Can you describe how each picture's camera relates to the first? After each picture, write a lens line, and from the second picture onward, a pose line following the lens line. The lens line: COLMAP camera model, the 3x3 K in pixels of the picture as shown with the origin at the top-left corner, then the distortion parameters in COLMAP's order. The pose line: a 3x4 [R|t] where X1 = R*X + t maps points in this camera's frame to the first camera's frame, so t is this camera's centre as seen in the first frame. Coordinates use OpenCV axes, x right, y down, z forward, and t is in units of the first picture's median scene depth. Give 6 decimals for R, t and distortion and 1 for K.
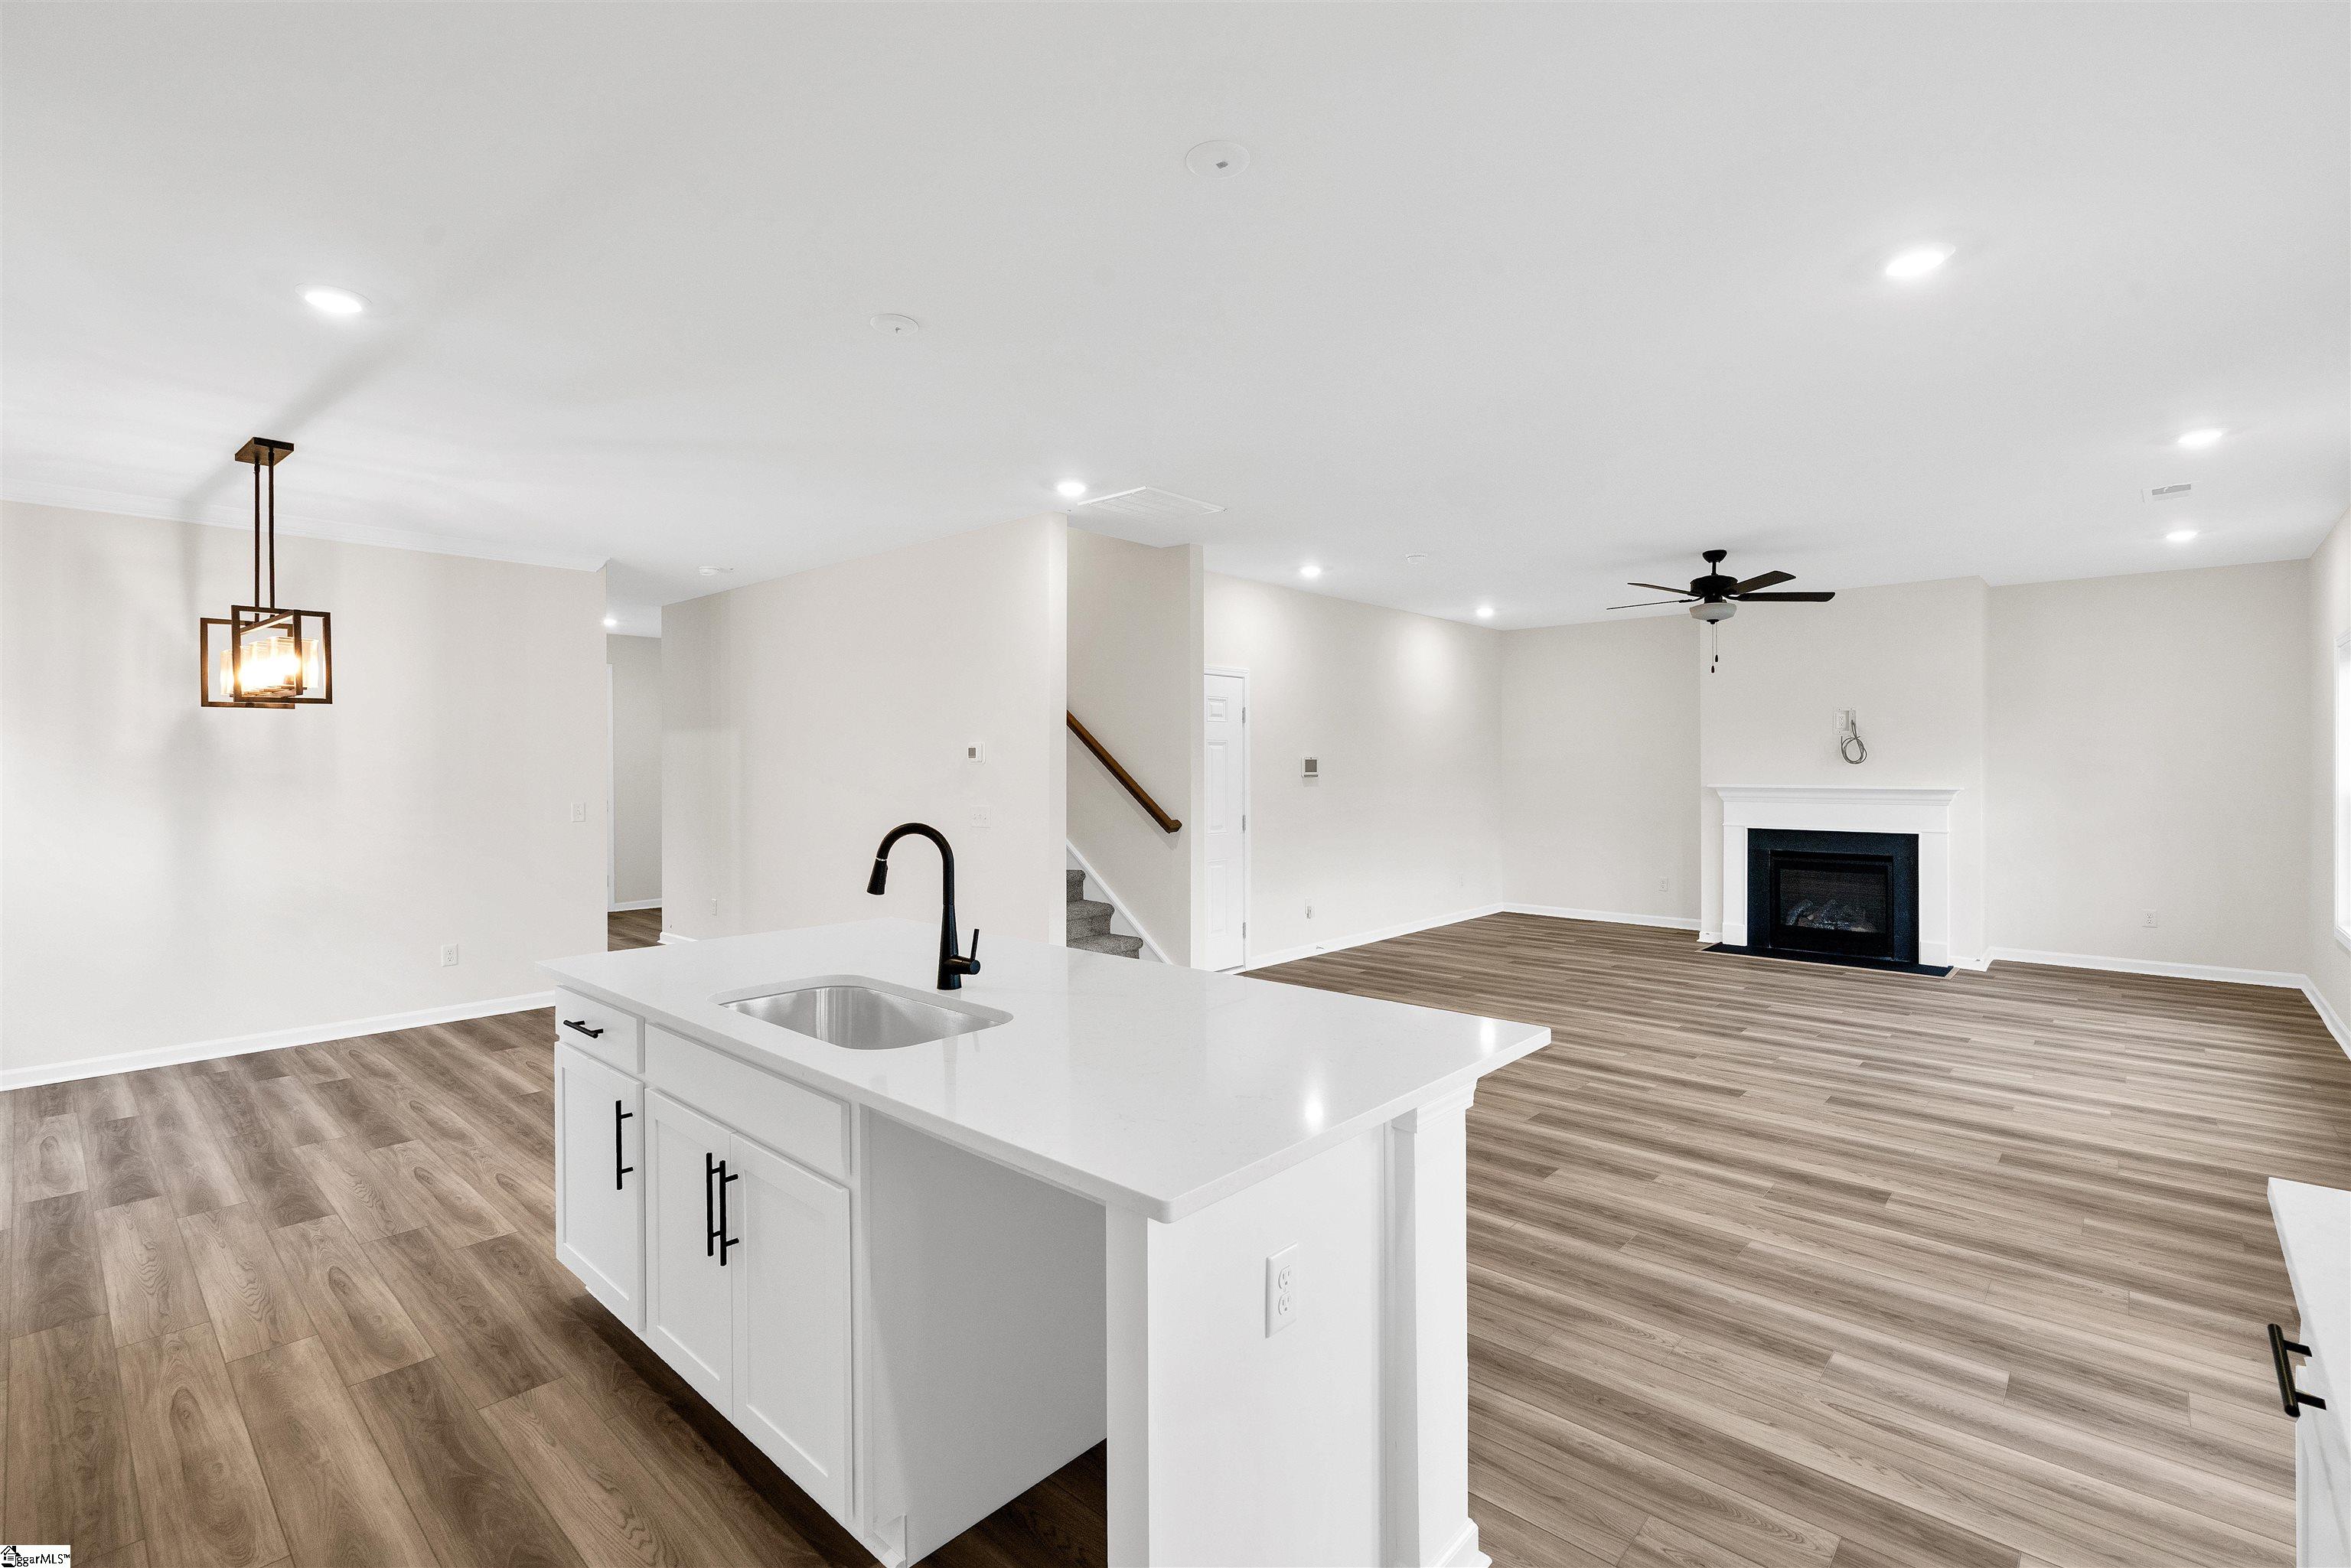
lens RADIAL K [[1069.6, 0, 1170.6], [0, 1069.6, 766.0], [0, 0, 1]] dist [-0.007294, 0.001449]
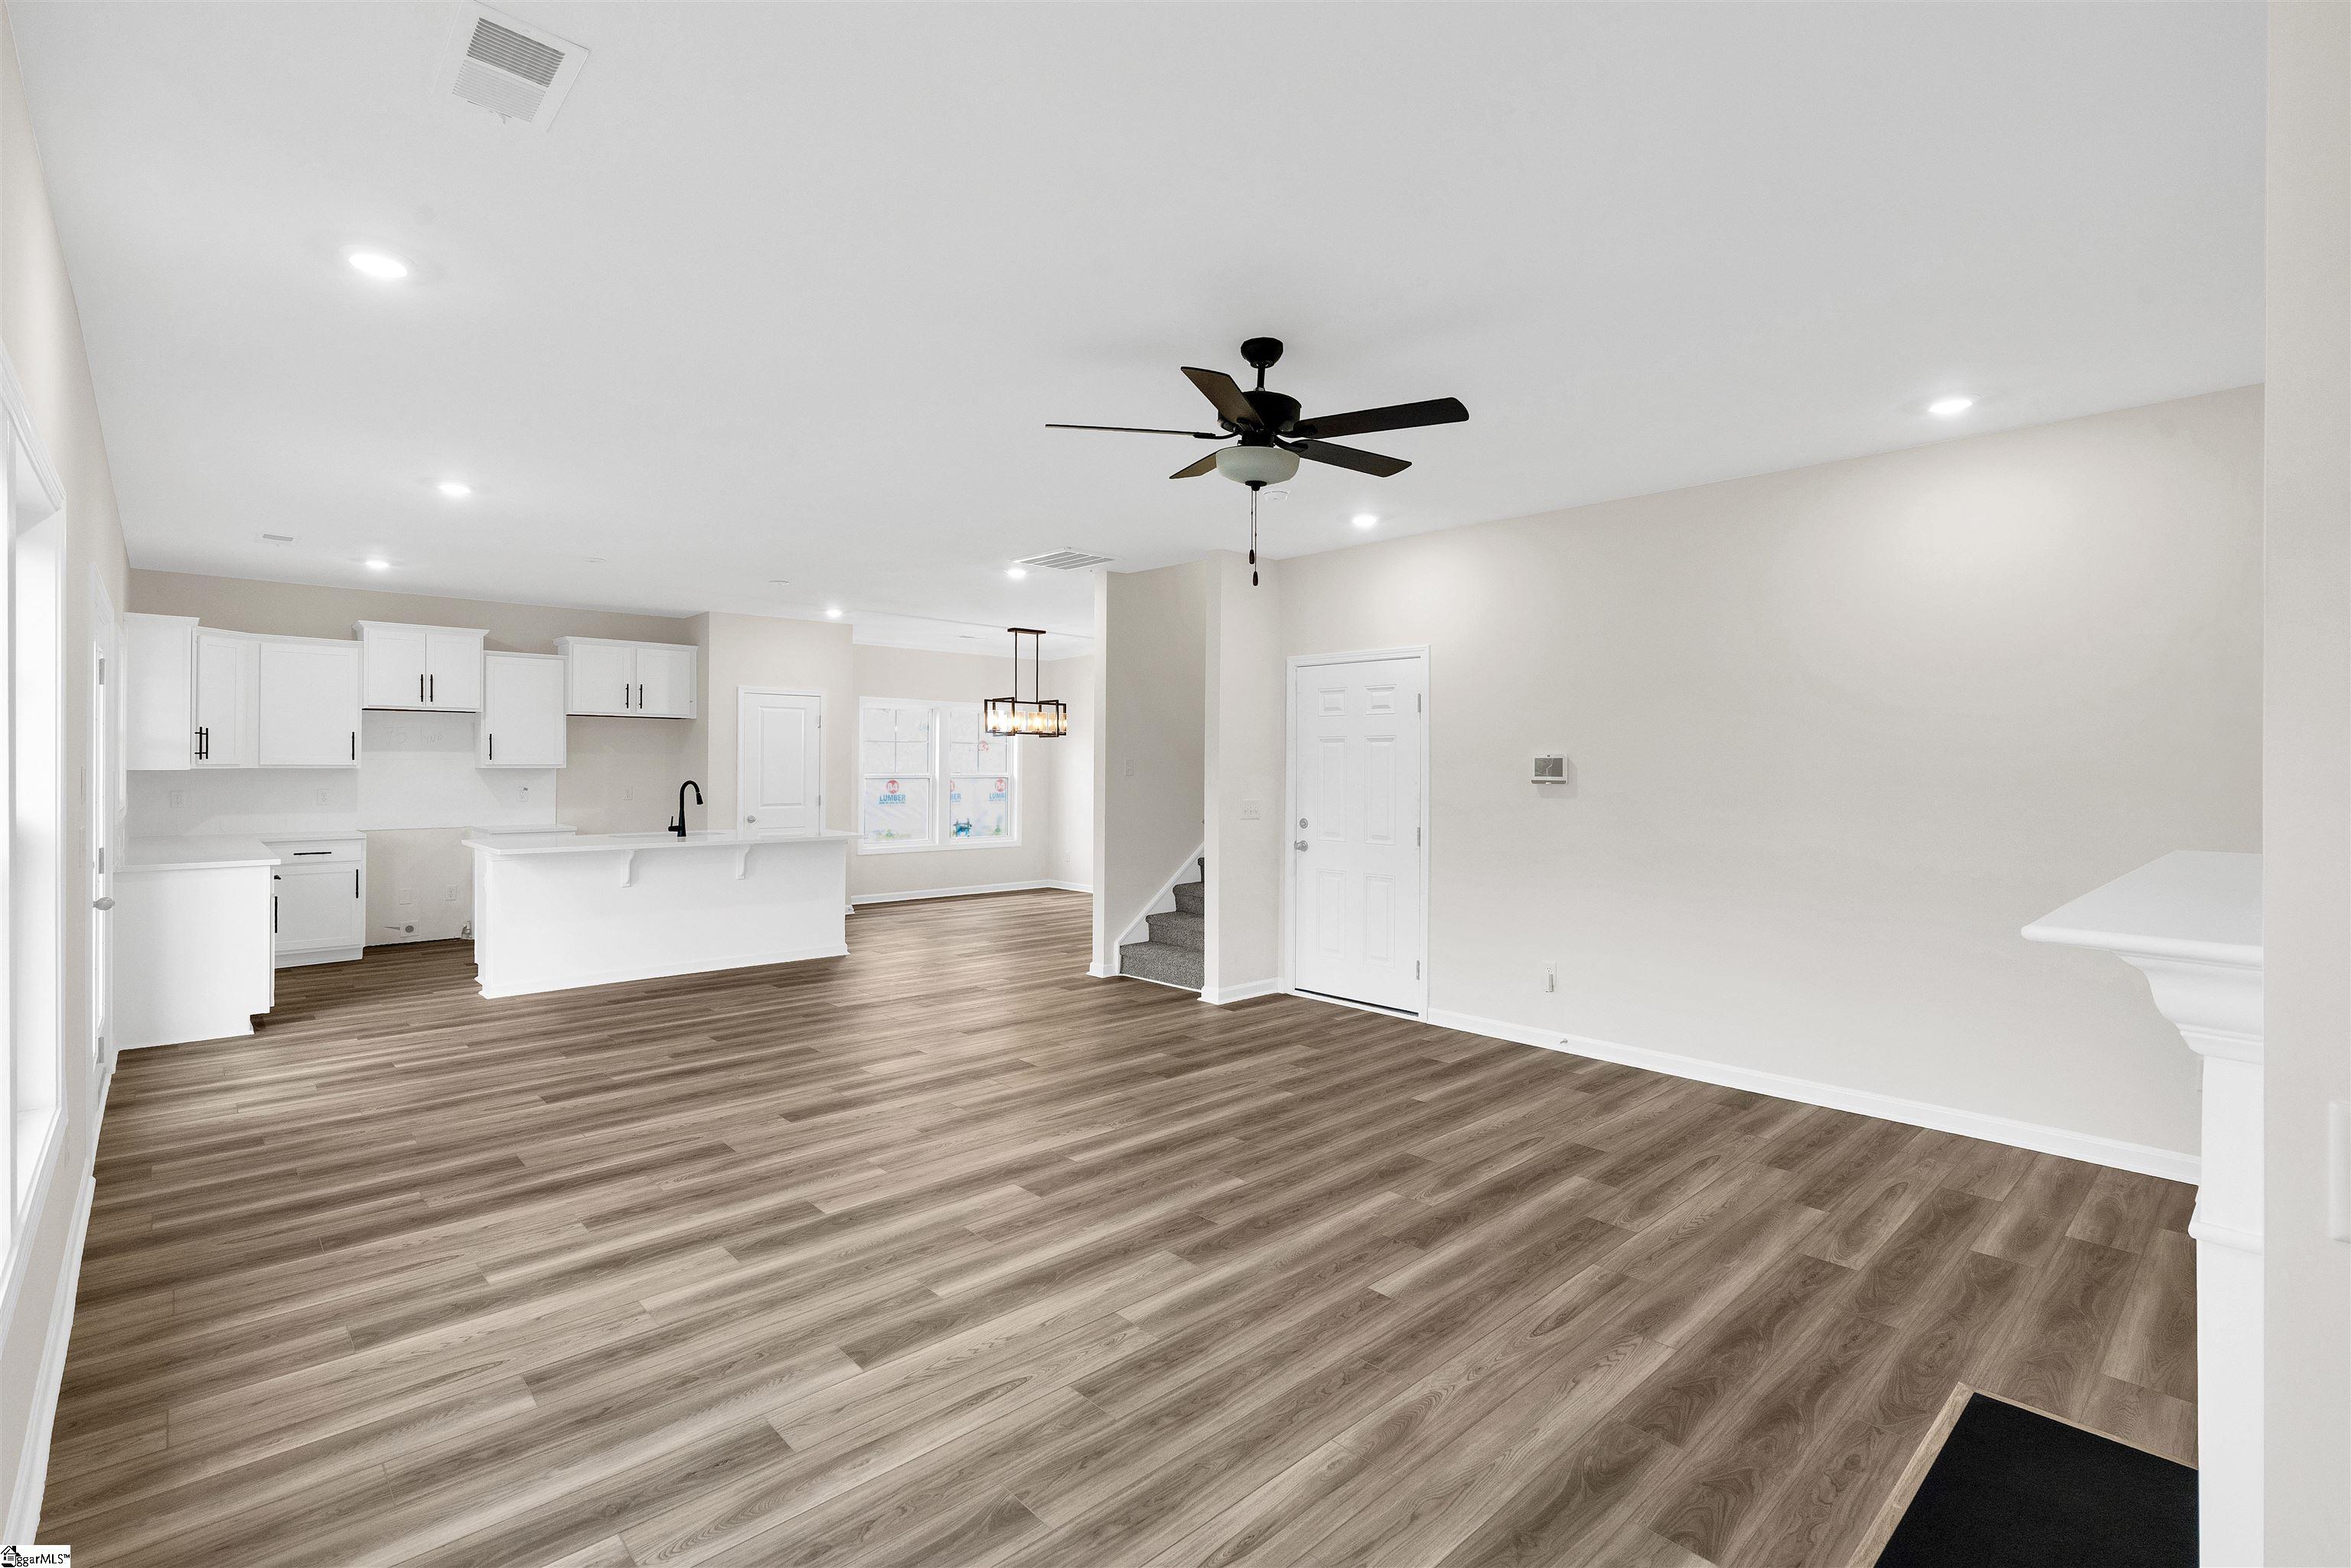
lens RADIAL K [[1069.6, 0, 1134.8], [0, 1069.6, 756.2], [0, 0, 1]] dist [-0.007294, 0.001449]
pose [[-0.095735, -0.004048, -0.995399, 1.438583], [-0.005278, 0.999980, -0.003559, -0.005828], [0.995393, 0.004913, -0.095754, 1.395629]]
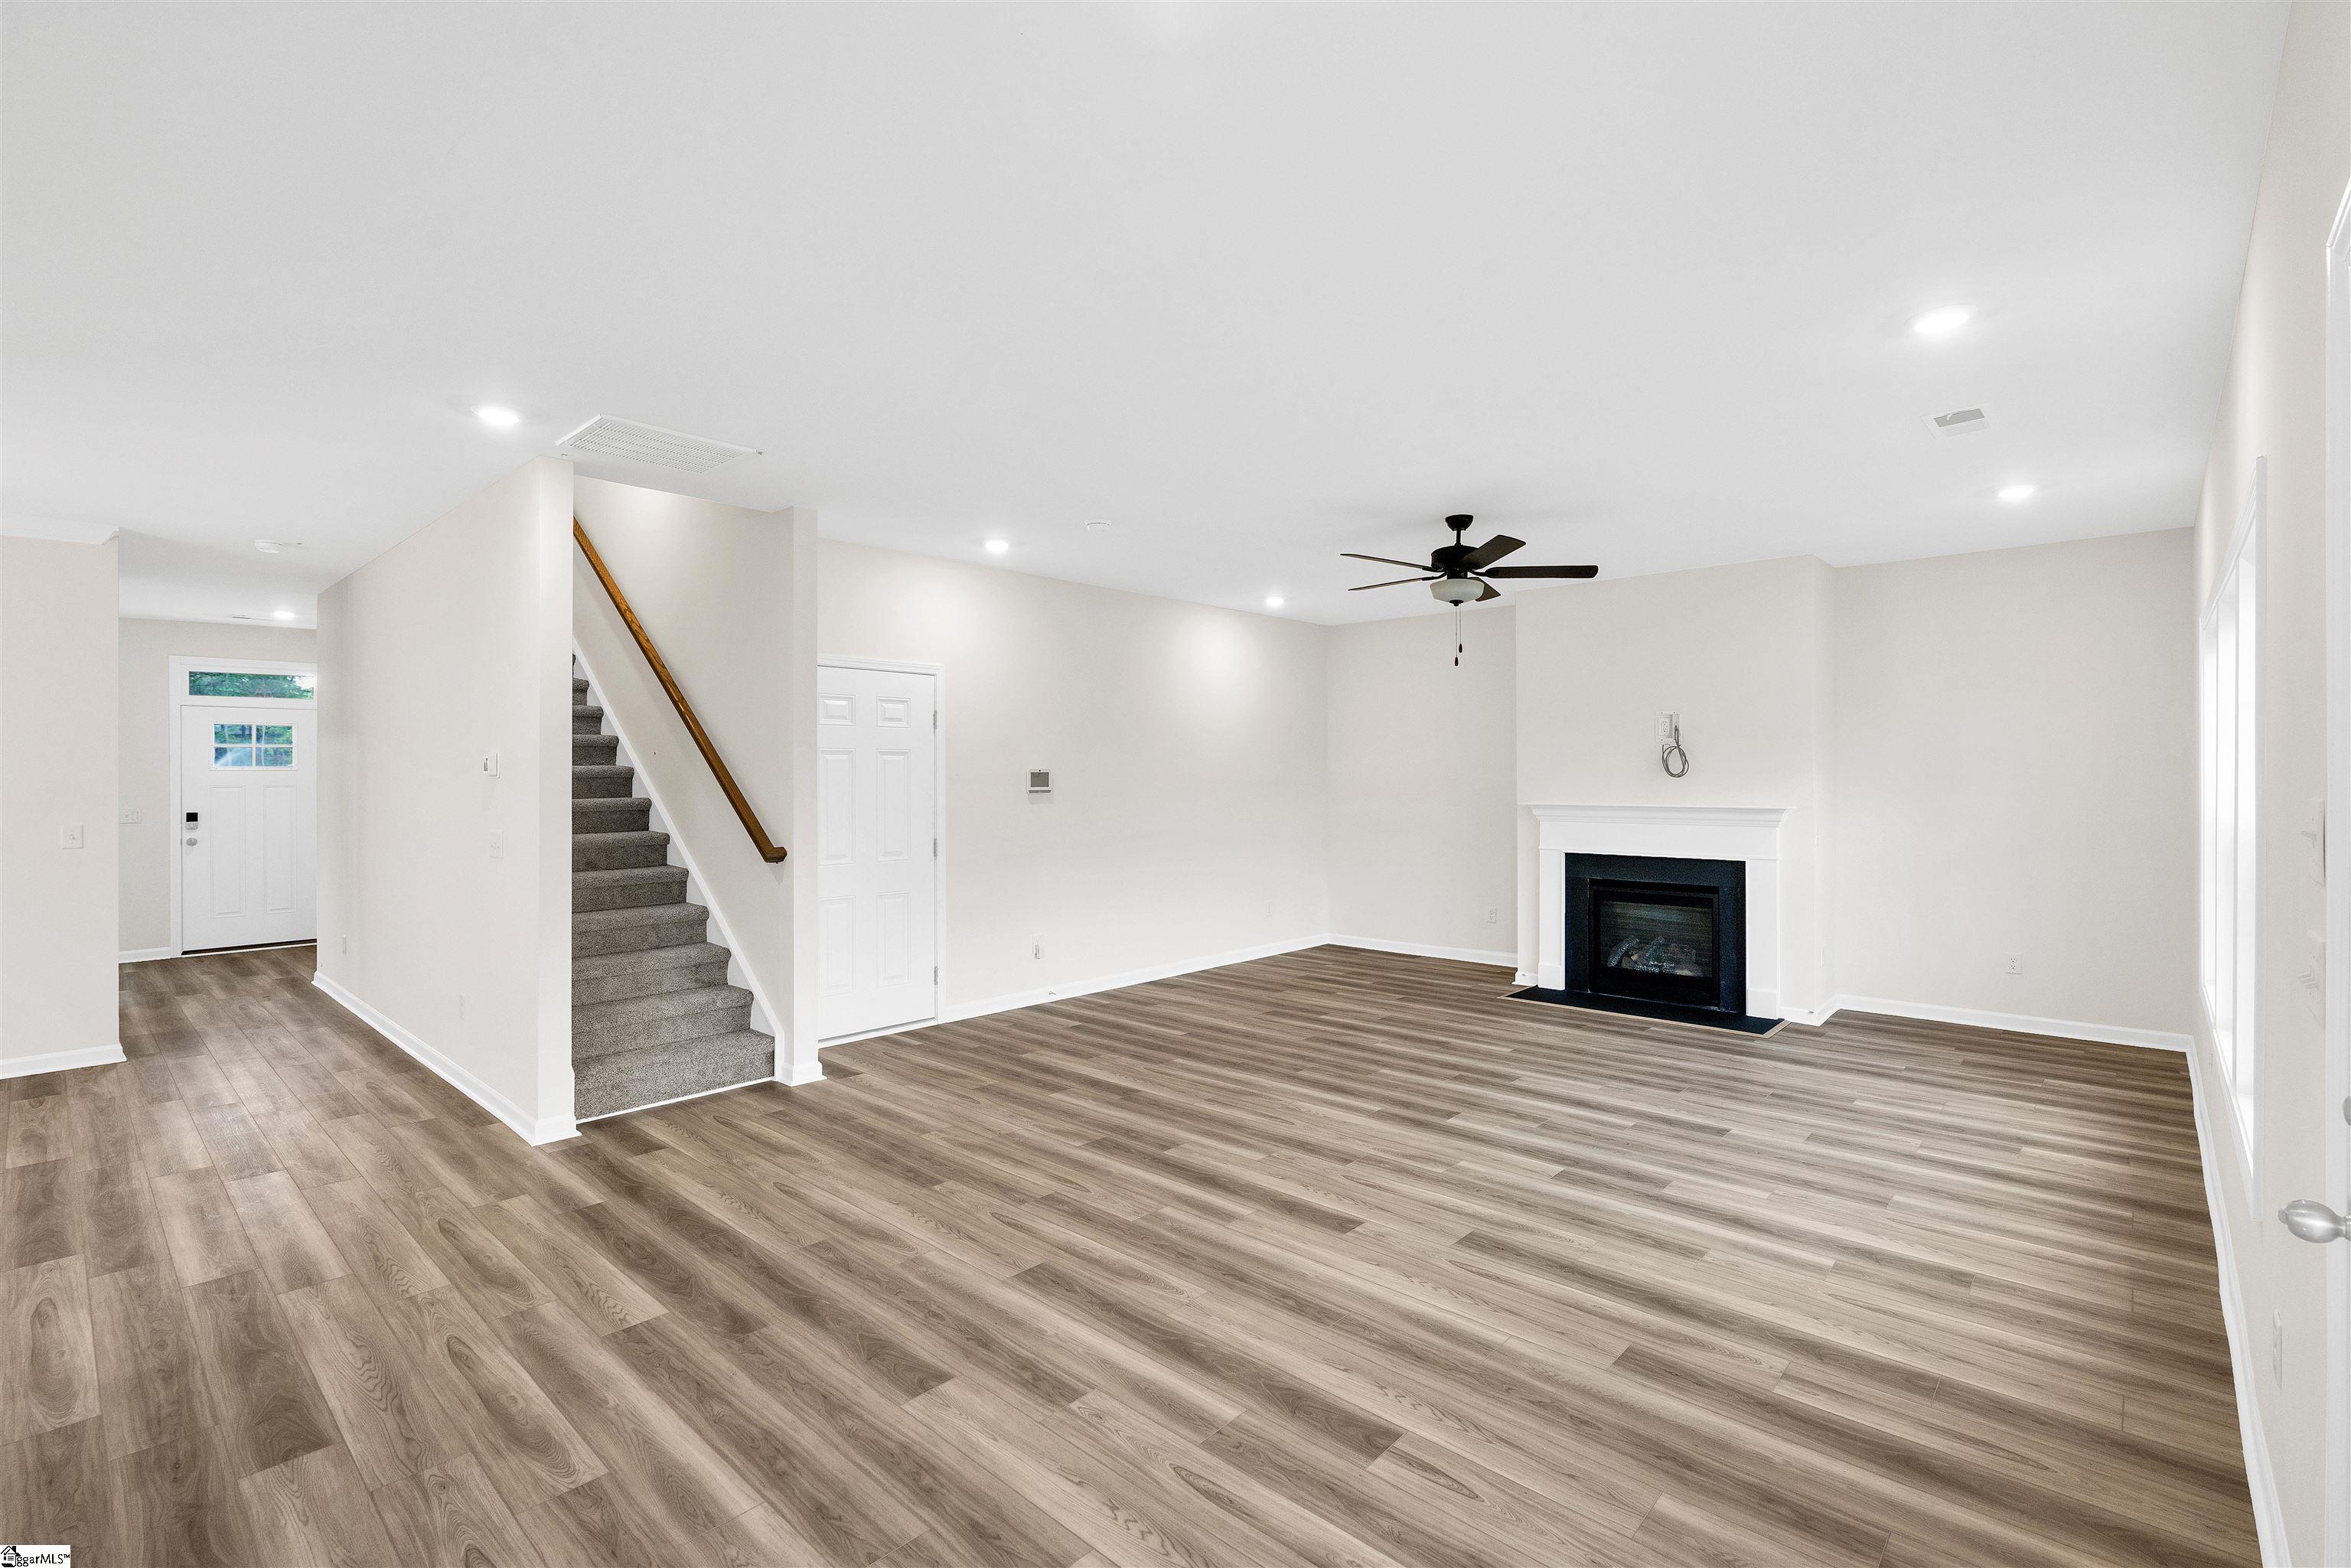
lens RADIAL K [[1069.6, 0, 1177.2], [0, 1069.6, 766.0], [0, 0, 1]] dist [-0.007294, 0.001449]
pose [[0.999999, -0.000230, 0.001673, 0.414280], [0.000249, 0.999939, -0.011029, -0.002519], [-0.001670, 0.011029, 0.999938, 0.261778]]
